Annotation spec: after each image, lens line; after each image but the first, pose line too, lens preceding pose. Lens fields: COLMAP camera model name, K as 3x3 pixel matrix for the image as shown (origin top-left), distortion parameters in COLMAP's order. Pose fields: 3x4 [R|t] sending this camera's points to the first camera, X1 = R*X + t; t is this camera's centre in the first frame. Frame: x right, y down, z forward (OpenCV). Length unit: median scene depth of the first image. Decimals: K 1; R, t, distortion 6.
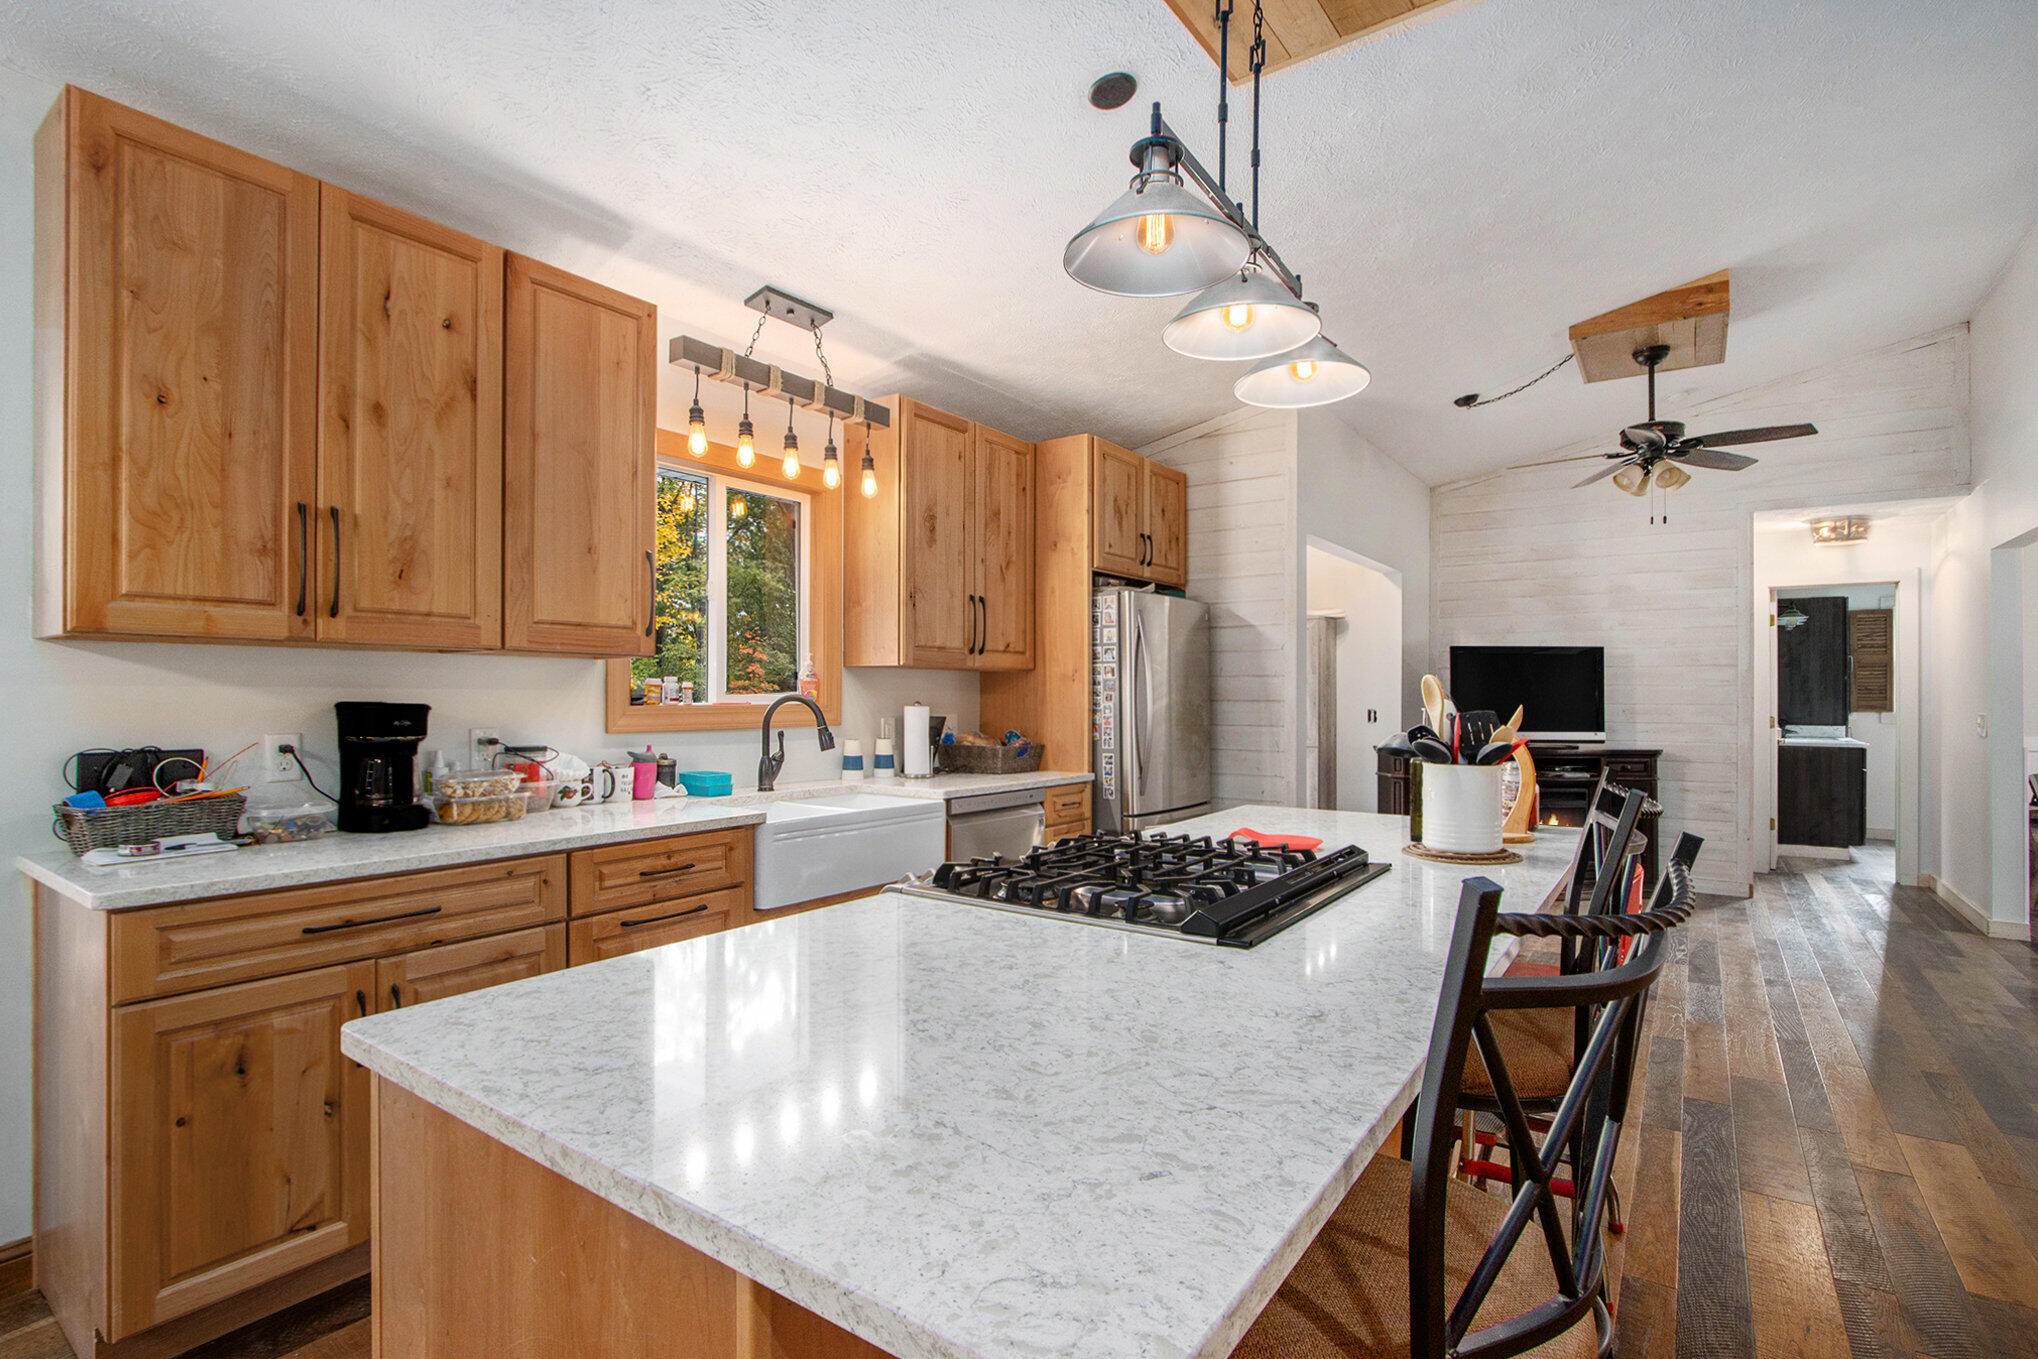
lens RADIAL K [[959.5, 0, 1023.2], [0, 959.5, 687.8], [0, 0, 1]] dist [-0.010682, 0.000201]
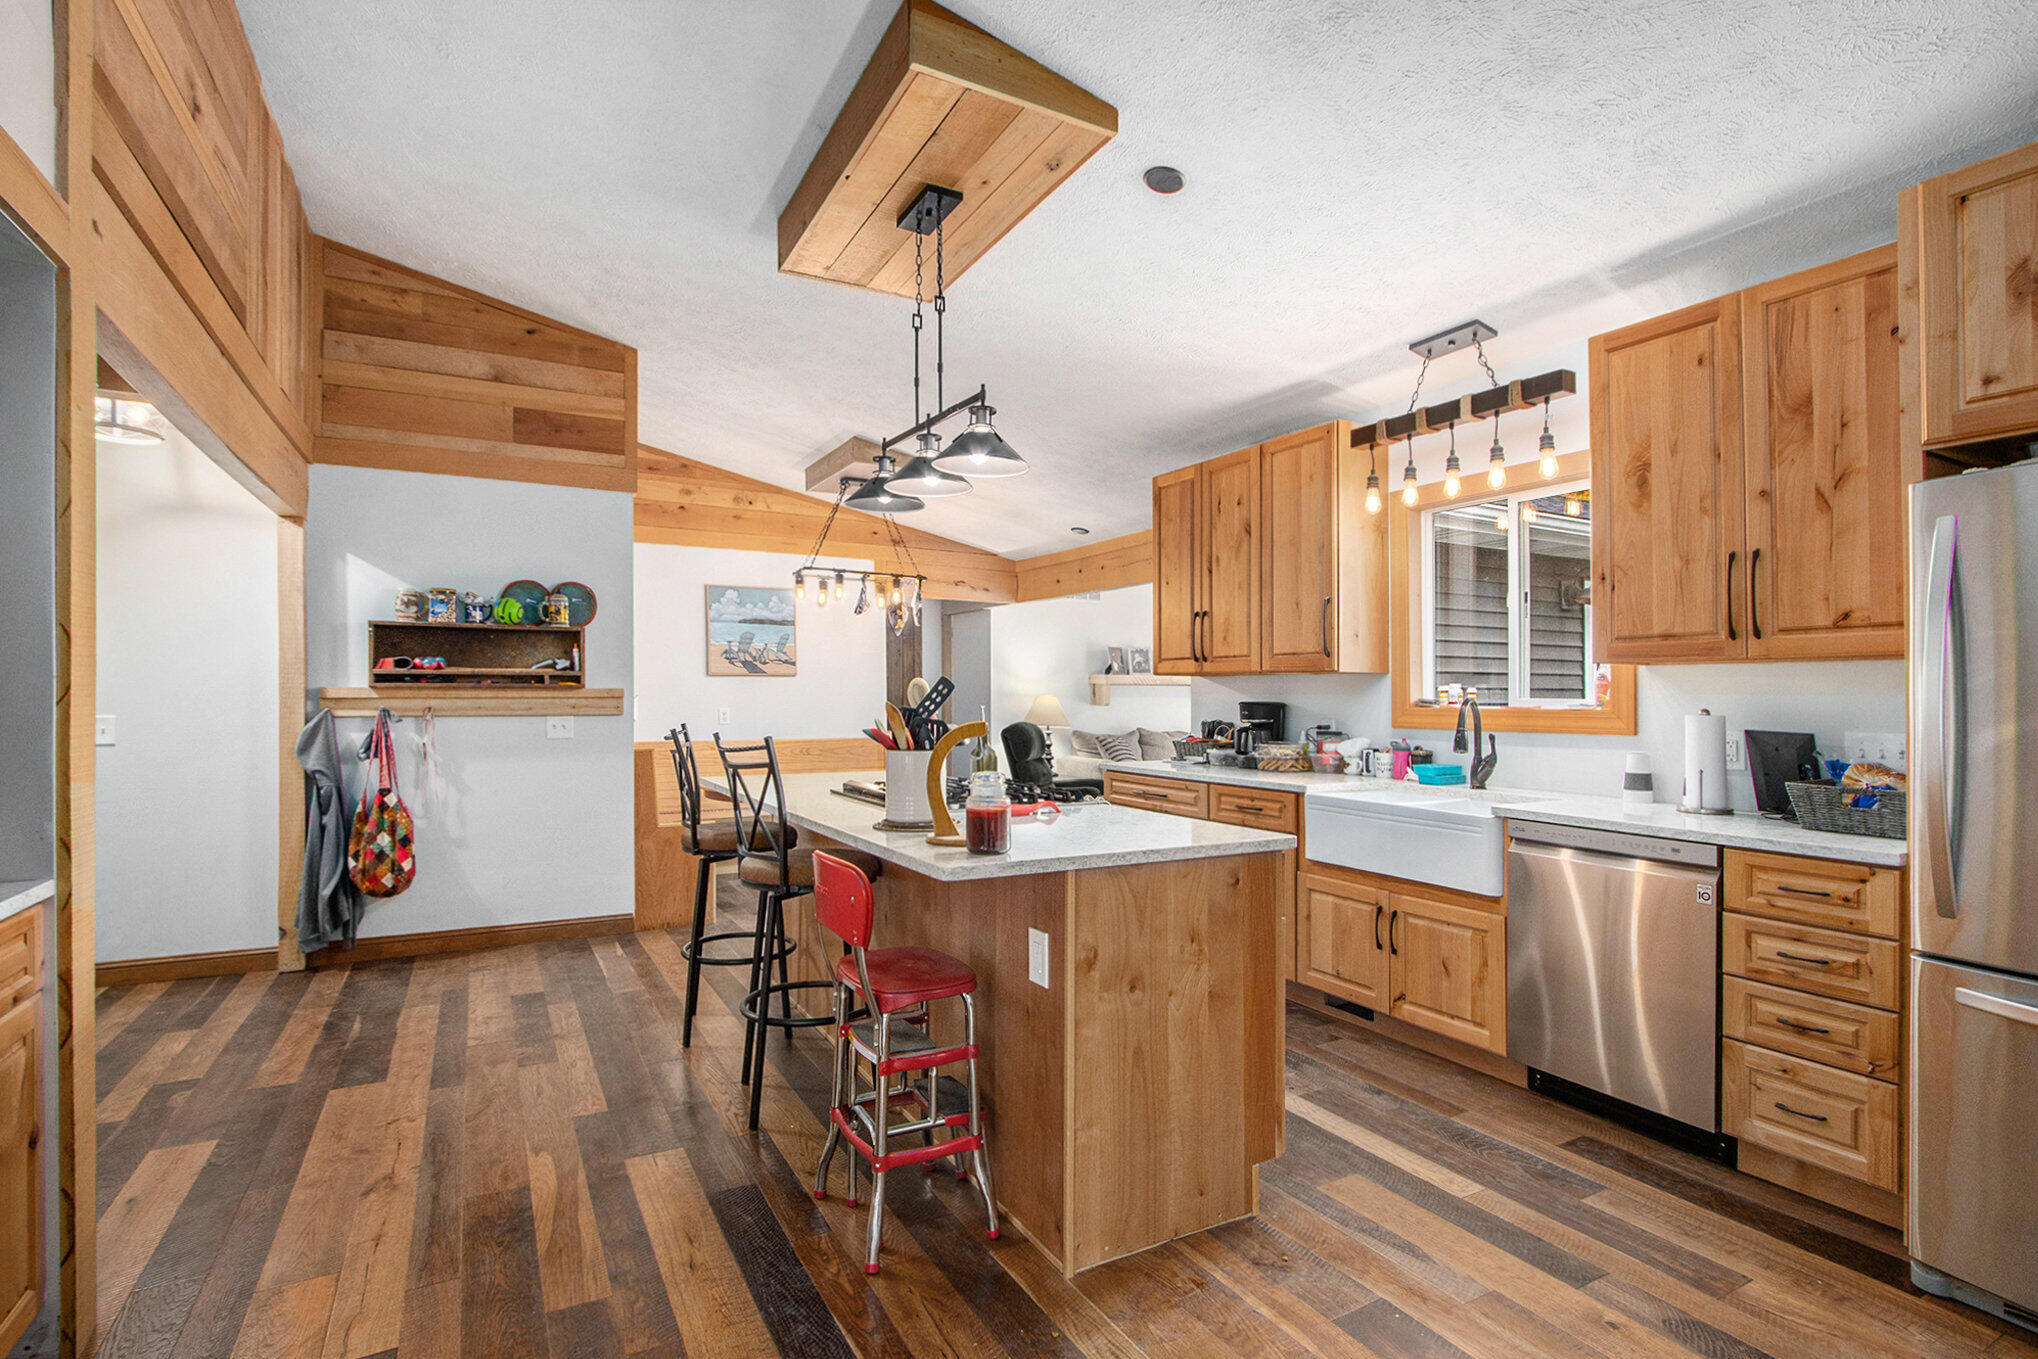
lens RADIAL K [[959.5, 0, 1017.4], [0, 959.5, 693.8], [0, 0, 1]] dist [-0.010682, 0.000201]
pose [[-0.426514, -0.006487, -0.904458, 0.831158], [0.000914, 0.999971, -0.007603, 0.008779], [0.904481, -0.004070, -0.426495, 0.902765]]
